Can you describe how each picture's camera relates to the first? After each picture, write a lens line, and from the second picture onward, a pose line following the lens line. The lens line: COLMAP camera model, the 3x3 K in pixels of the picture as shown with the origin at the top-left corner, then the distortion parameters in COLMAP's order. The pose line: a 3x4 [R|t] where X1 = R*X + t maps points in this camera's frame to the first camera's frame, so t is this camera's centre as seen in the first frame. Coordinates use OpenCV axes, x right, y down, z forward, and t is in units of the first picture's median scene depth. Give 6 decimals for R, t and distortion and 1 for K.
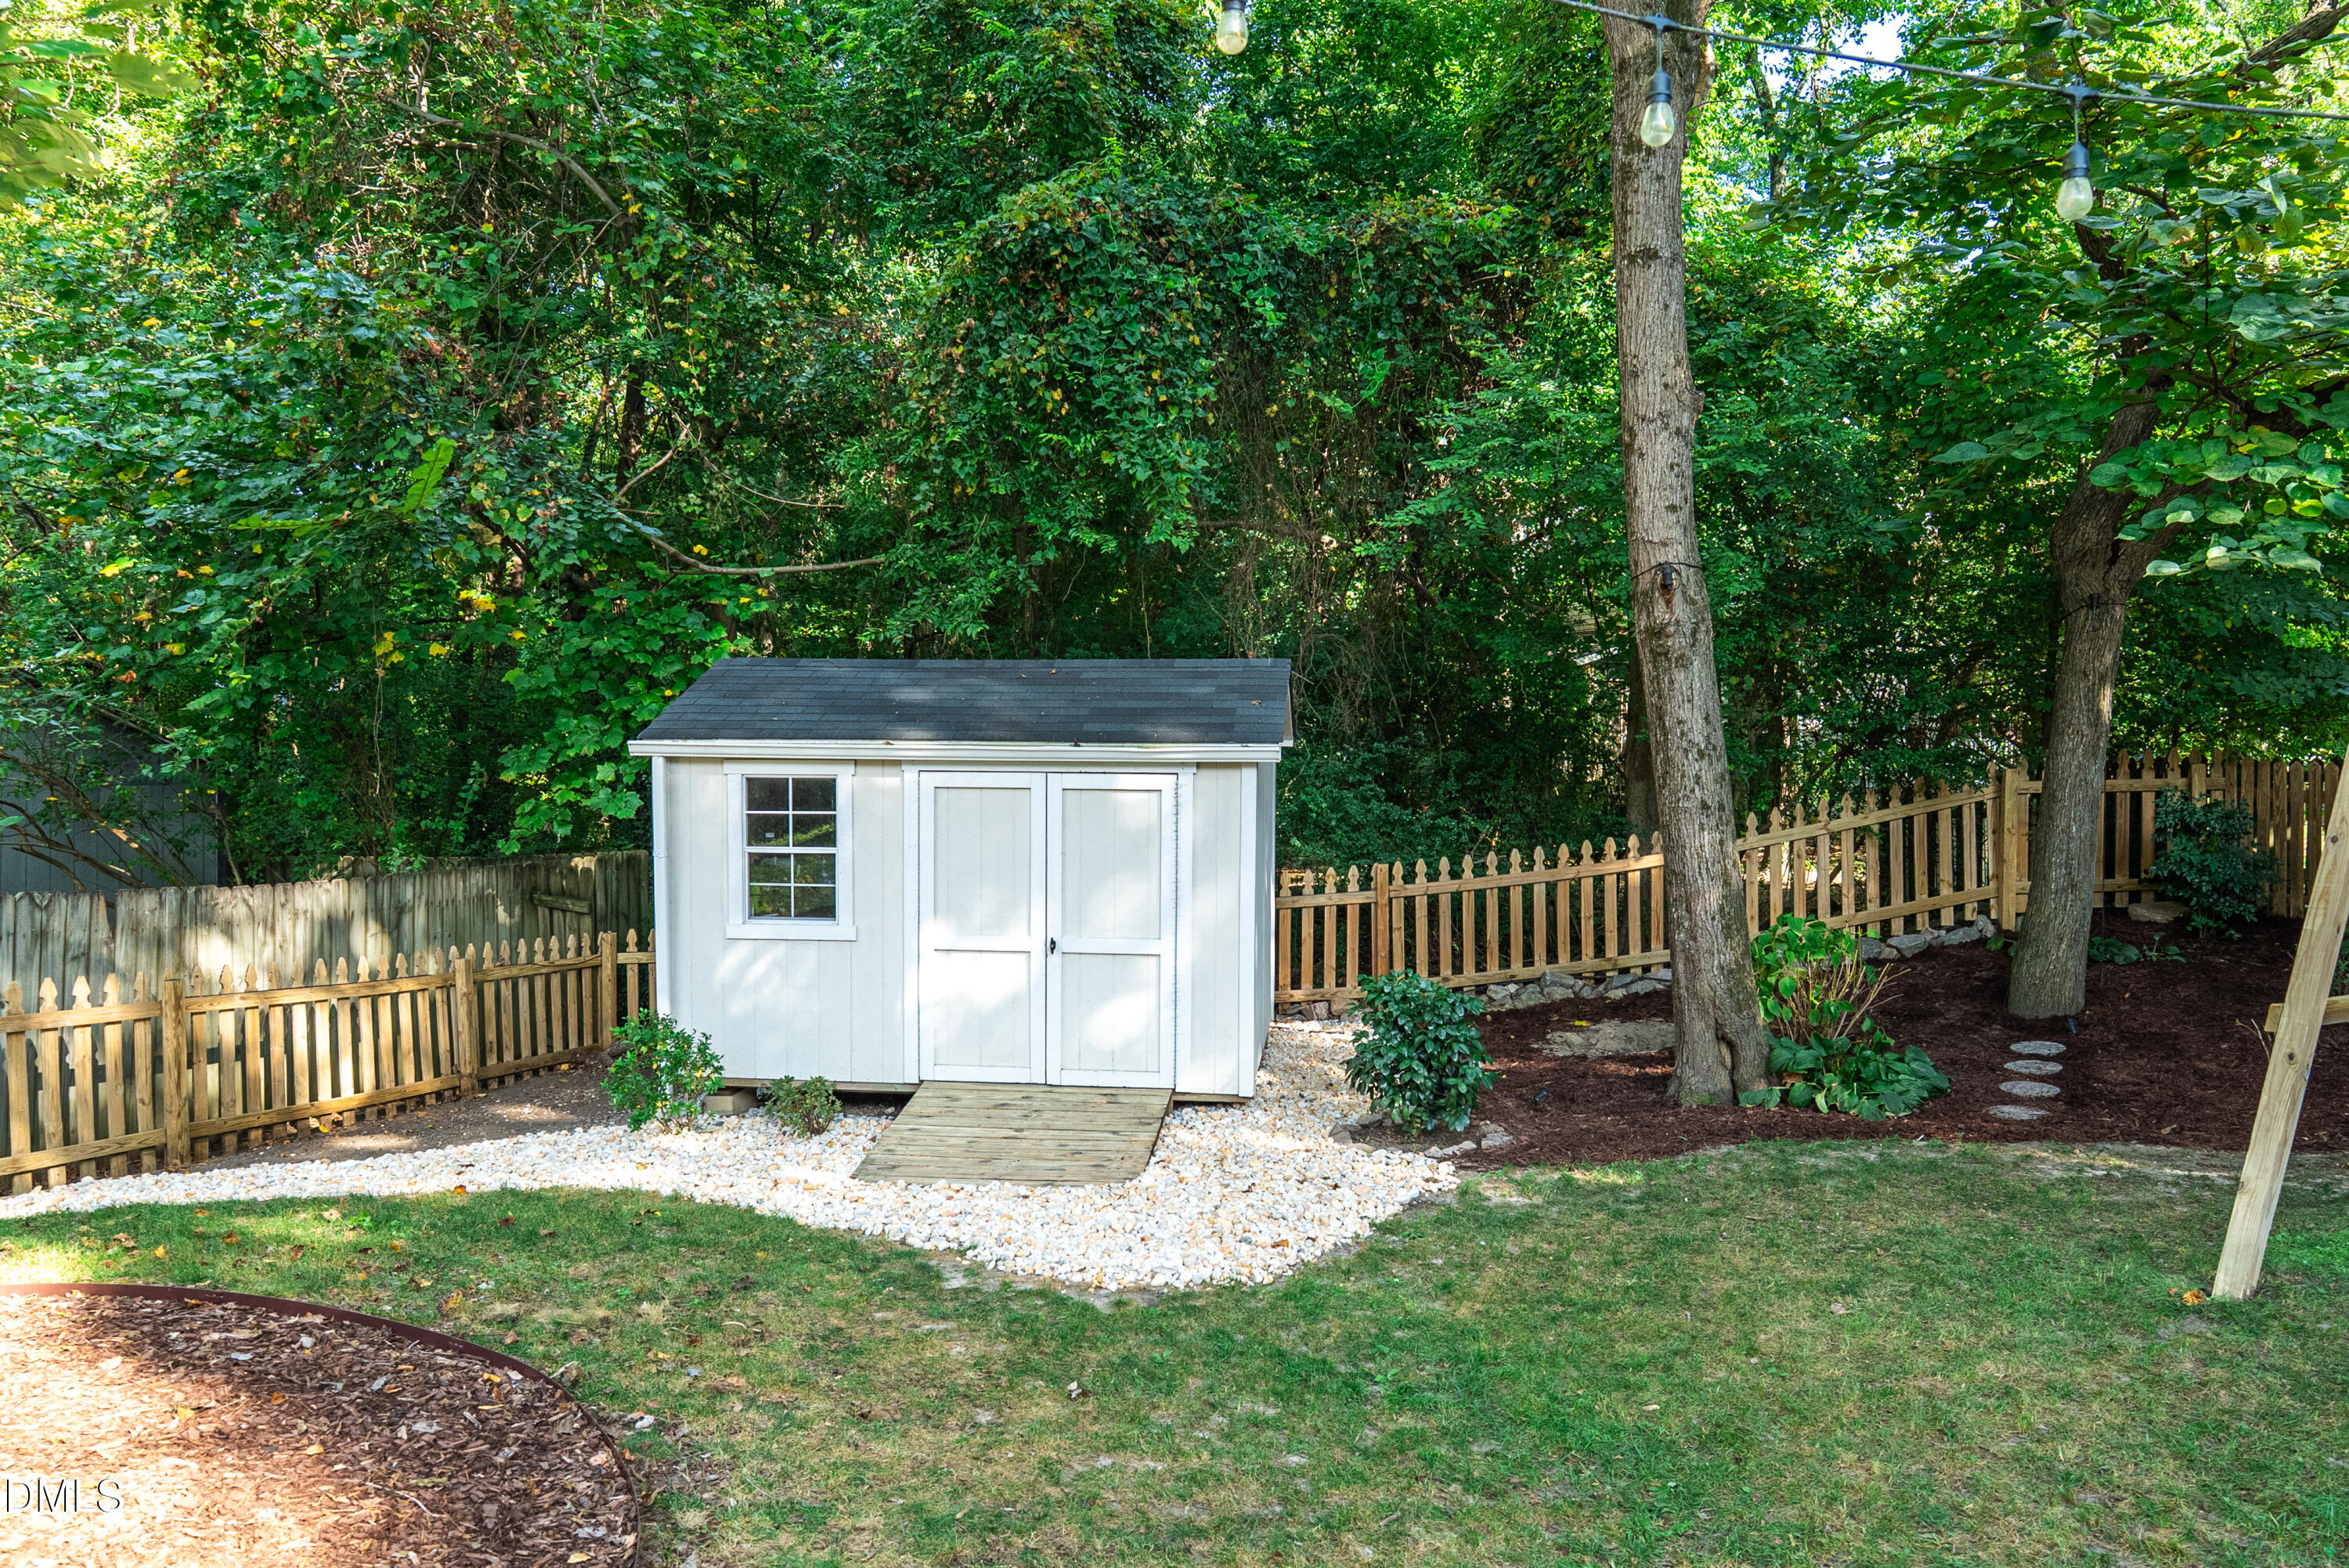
lens RADIAL K [[1592.2, 0, 1186.2], [0, 1592.2, 770.4], [0, 0, 1]] dist [0.022382, 0.000765]
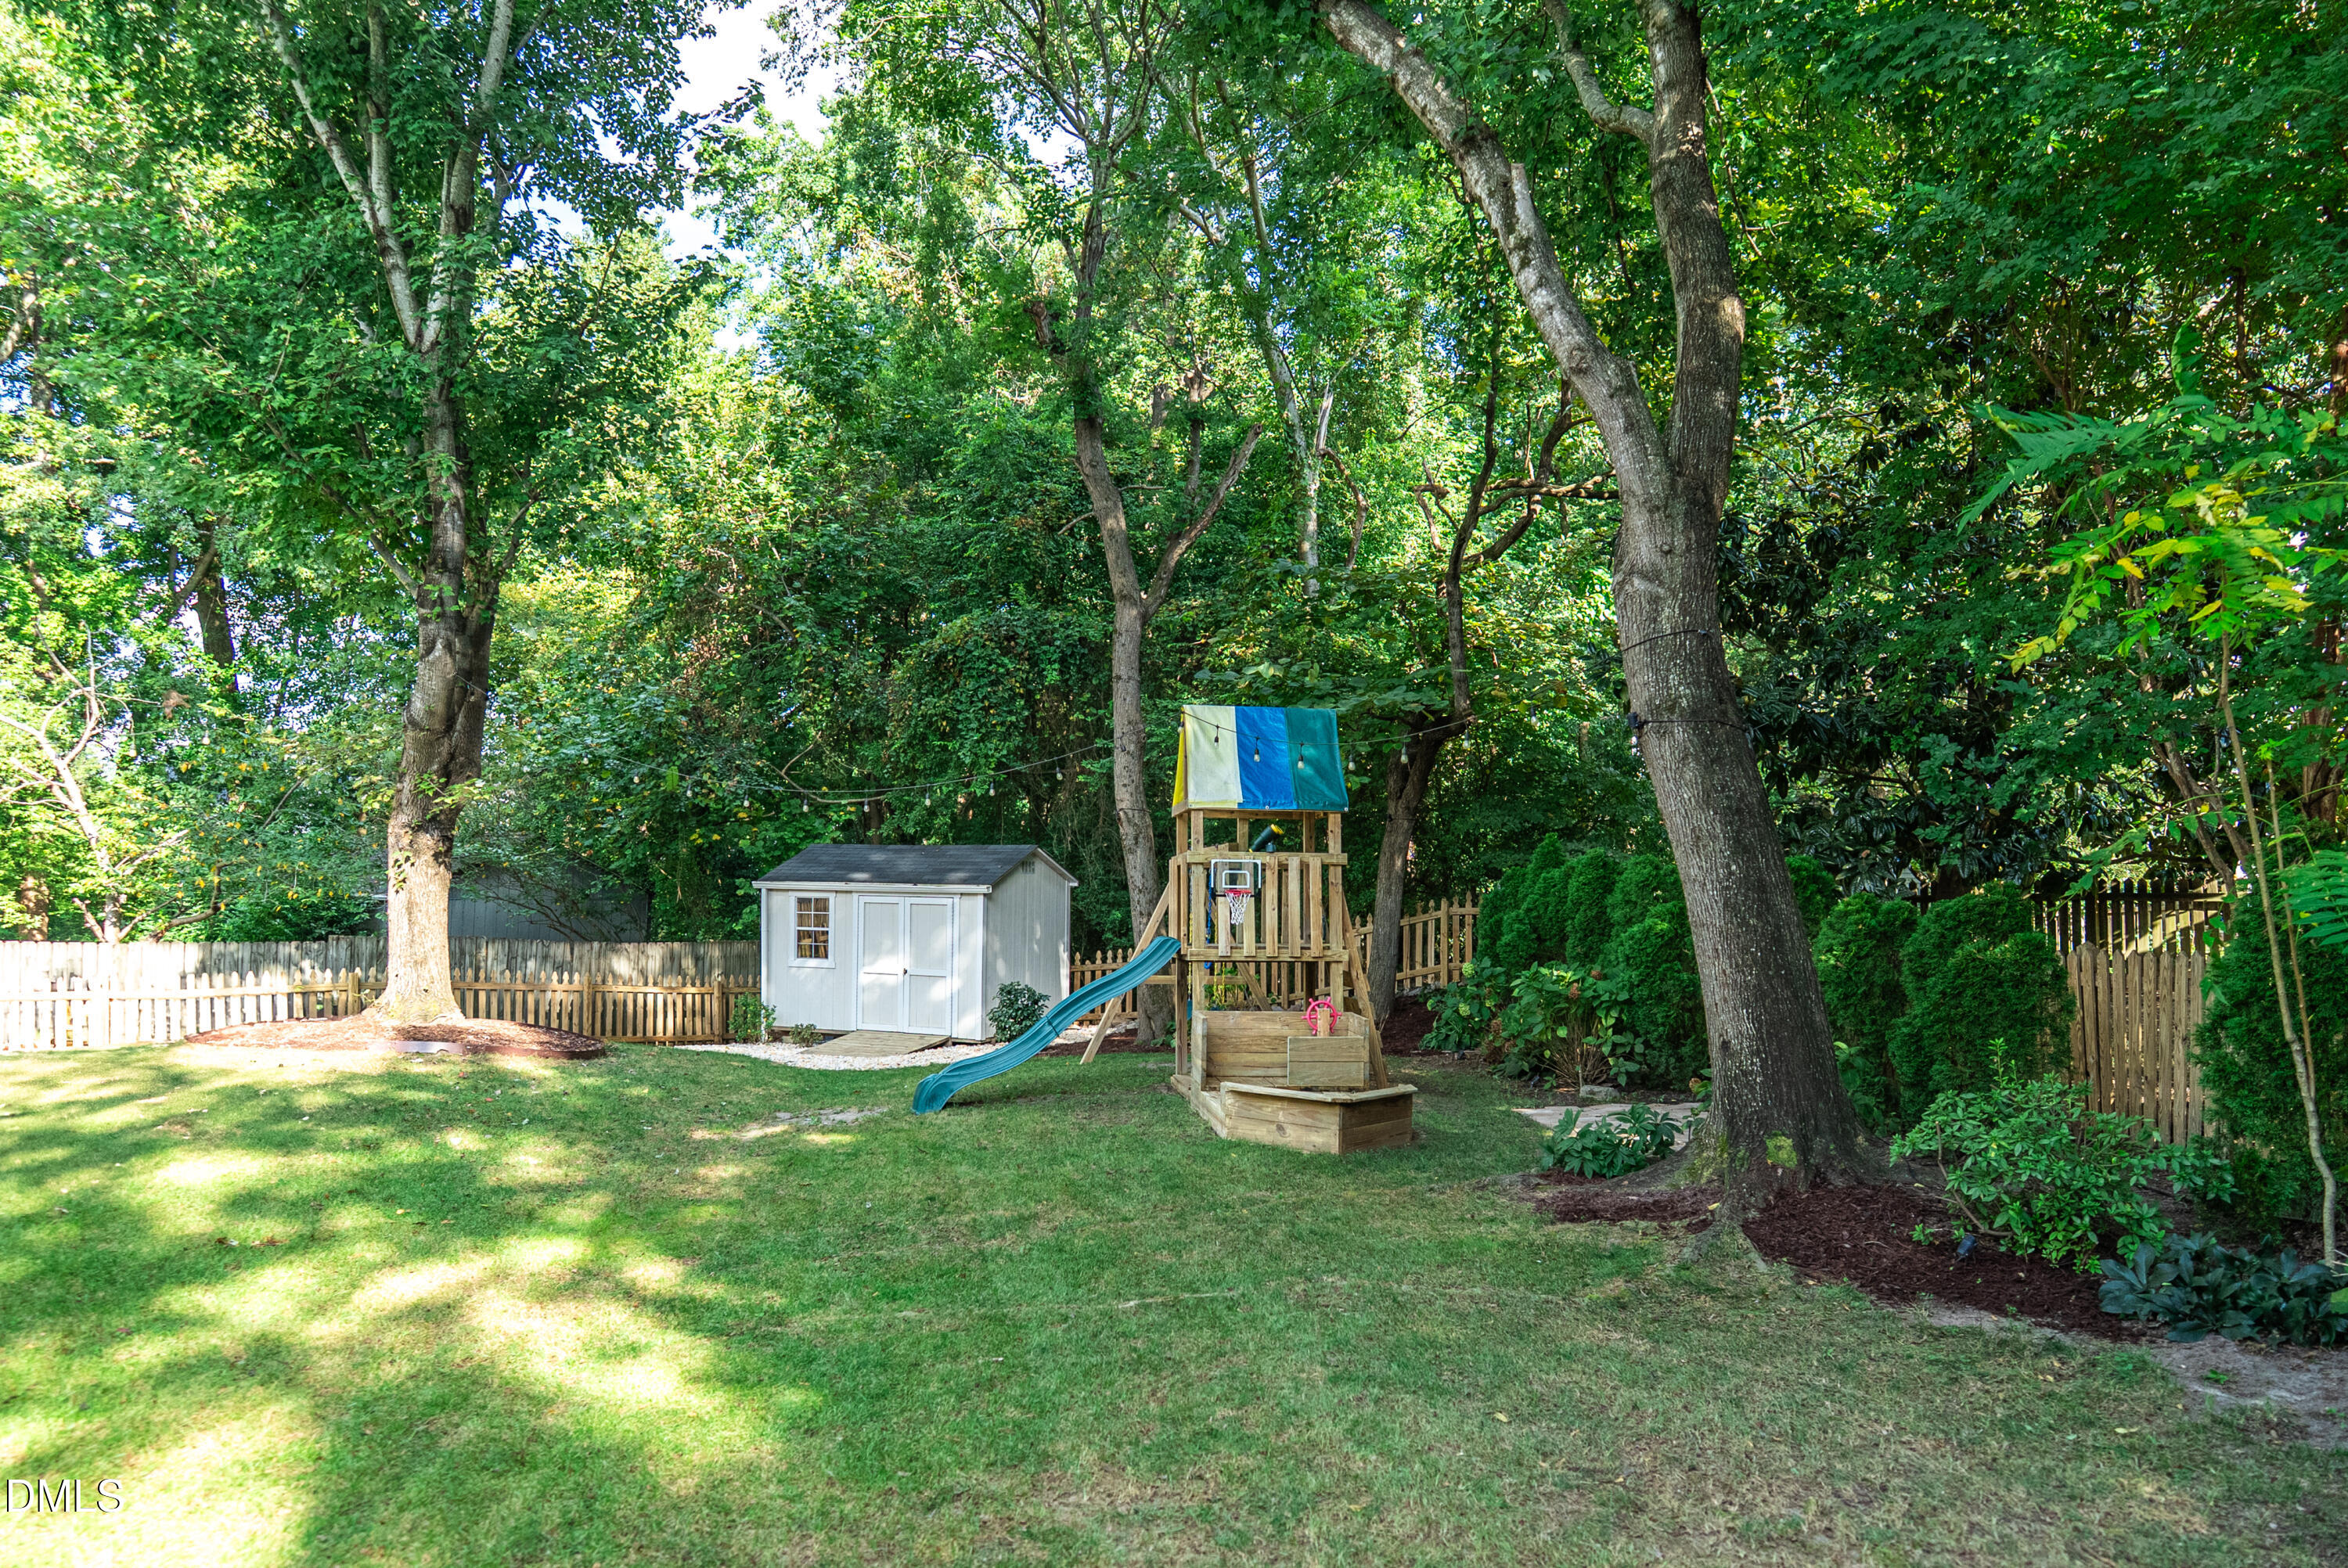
lens RADIAL K [[1596.4, 0, 1175.1], [0, 1596.4, 774.3], [0, 0, 1]] dist [0.001745, 0.001203]
pose [[0.949894, -0.013228, -0.312291, 0.978746], [-0.011595, 0.996925, -0.077498, -0.000224], [0.312356, 0.077236, 0.946820, -1.052850]]
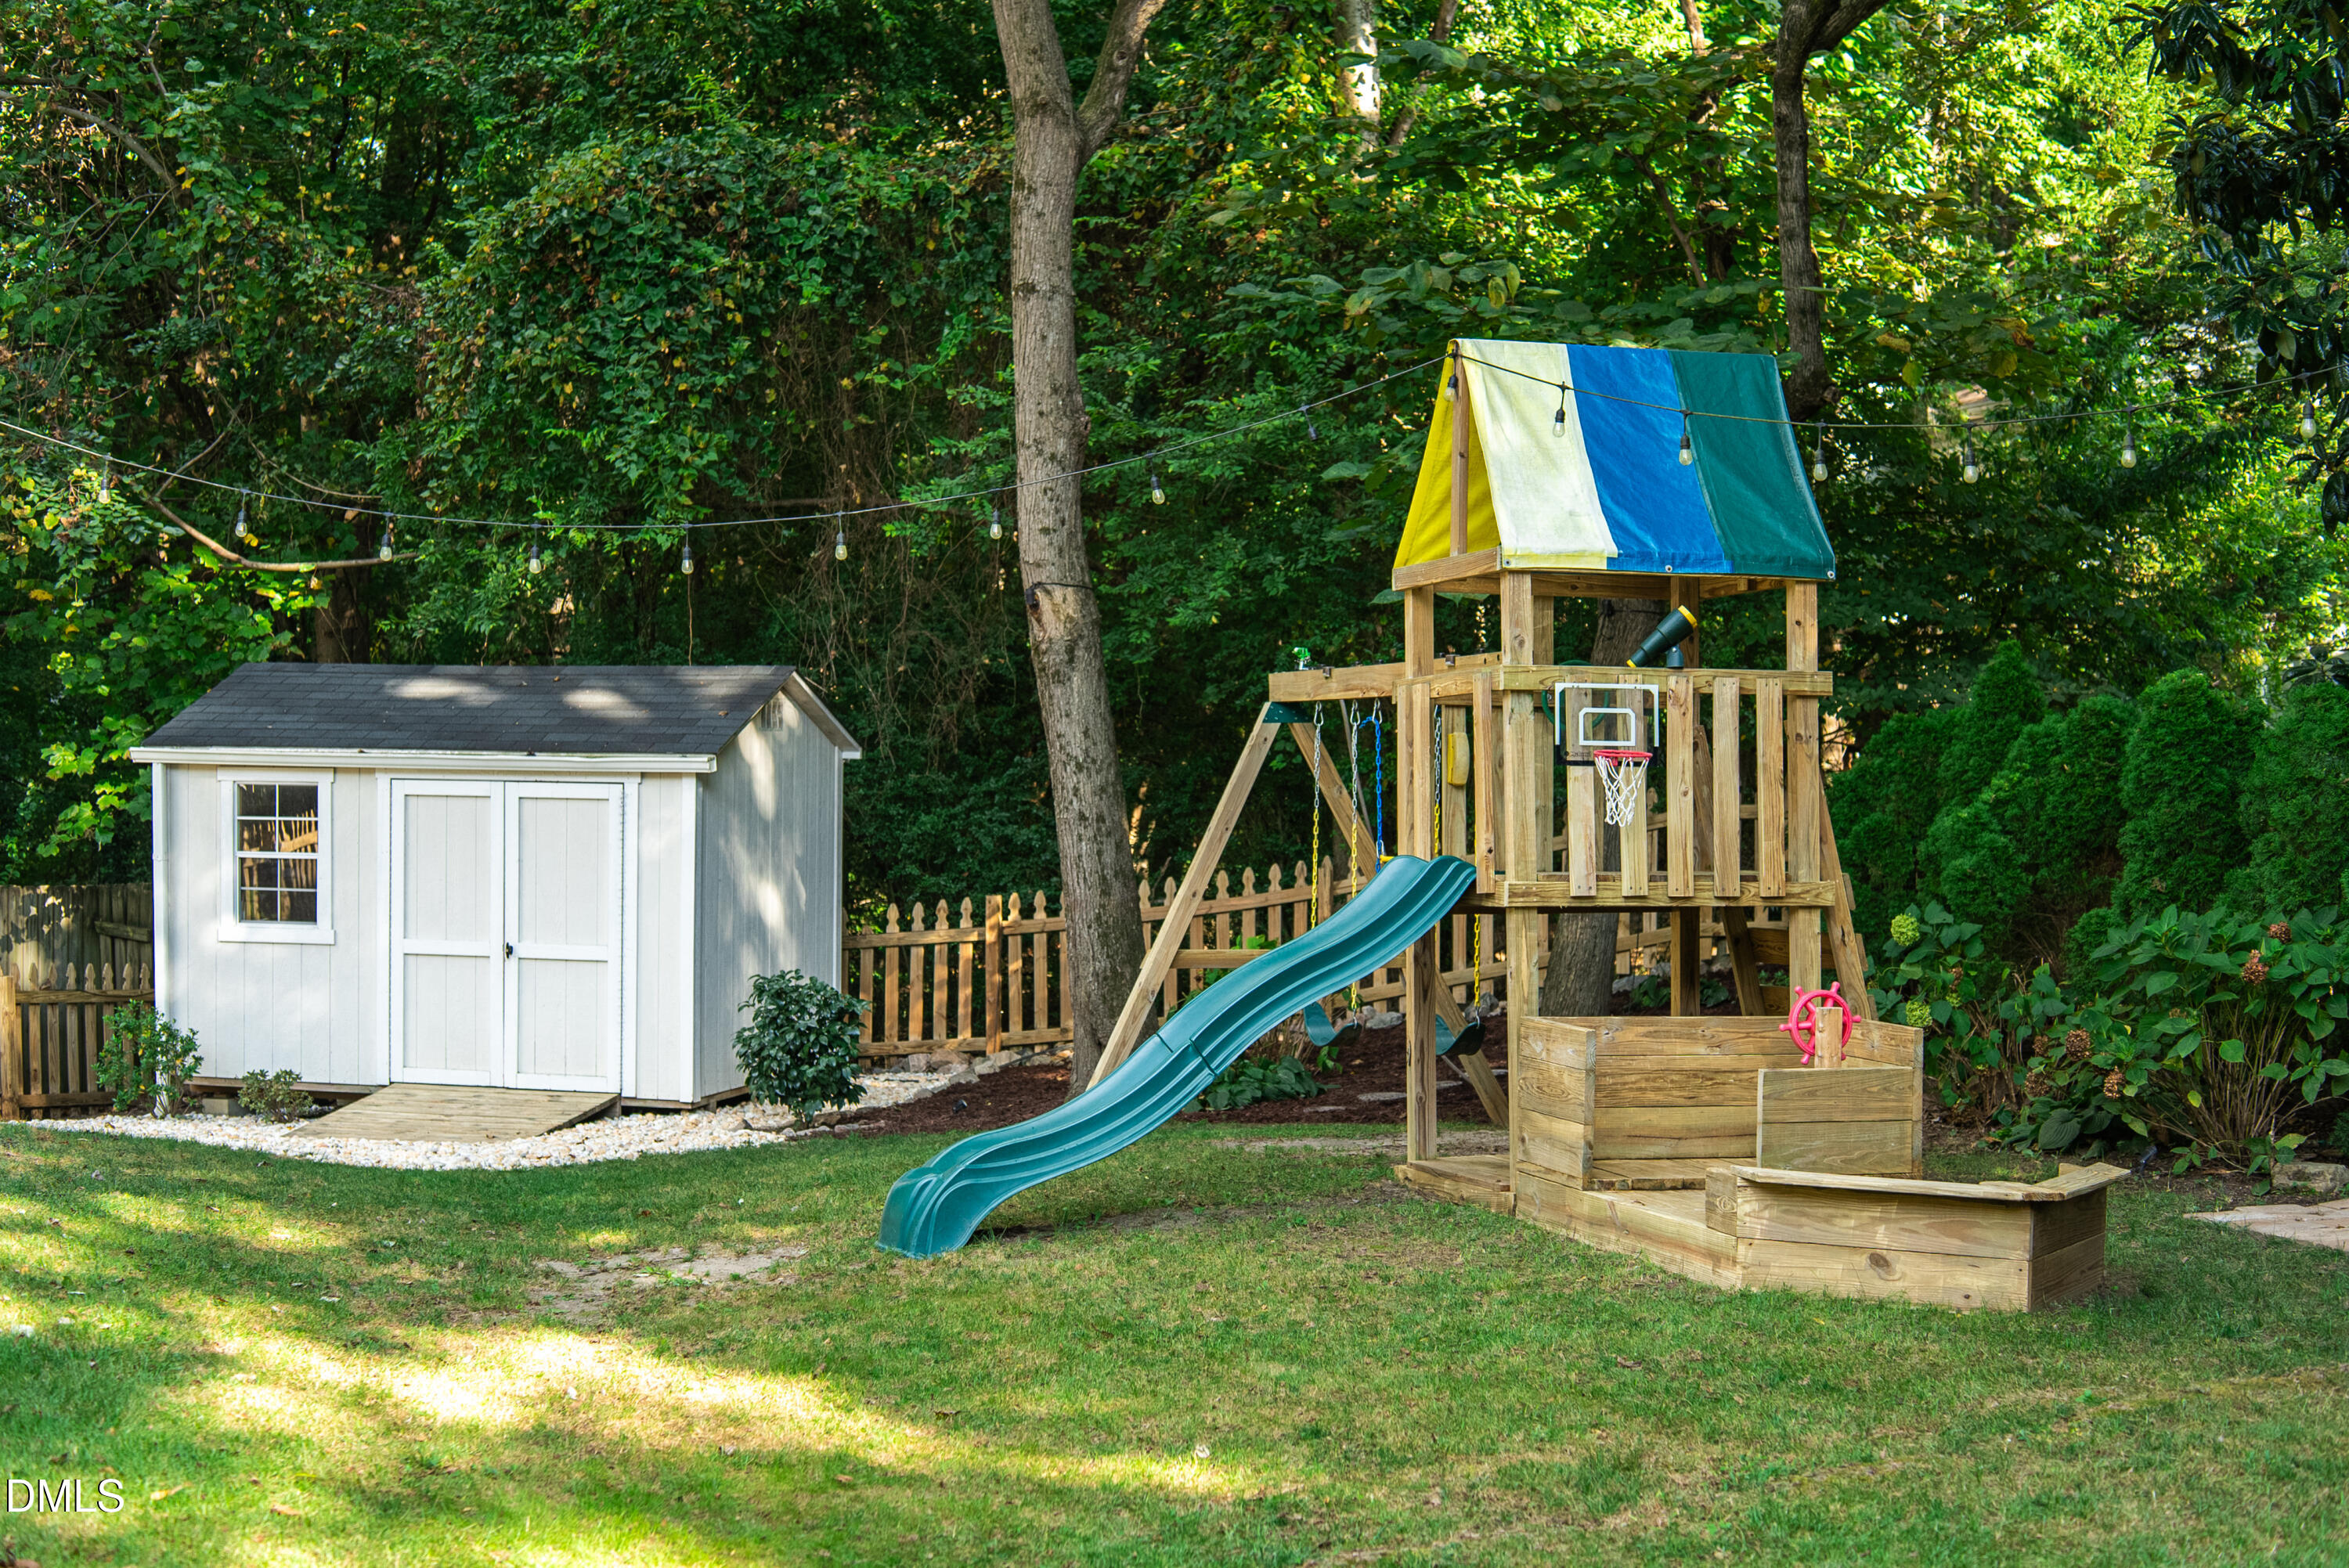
lens RADIAL K [[3467.2, 0, 1173.5], [0, 3467.2, 786.9], [0, 0, 1]] dist [-0.093632, 0.000000]
pose [[0.987925, 0.008635, -0.154694, 0.653515], [-0.009933, 0.999922, -0.007618, 0.017116], [0.154616, 0.009063, 0.987933, -1.079453]]
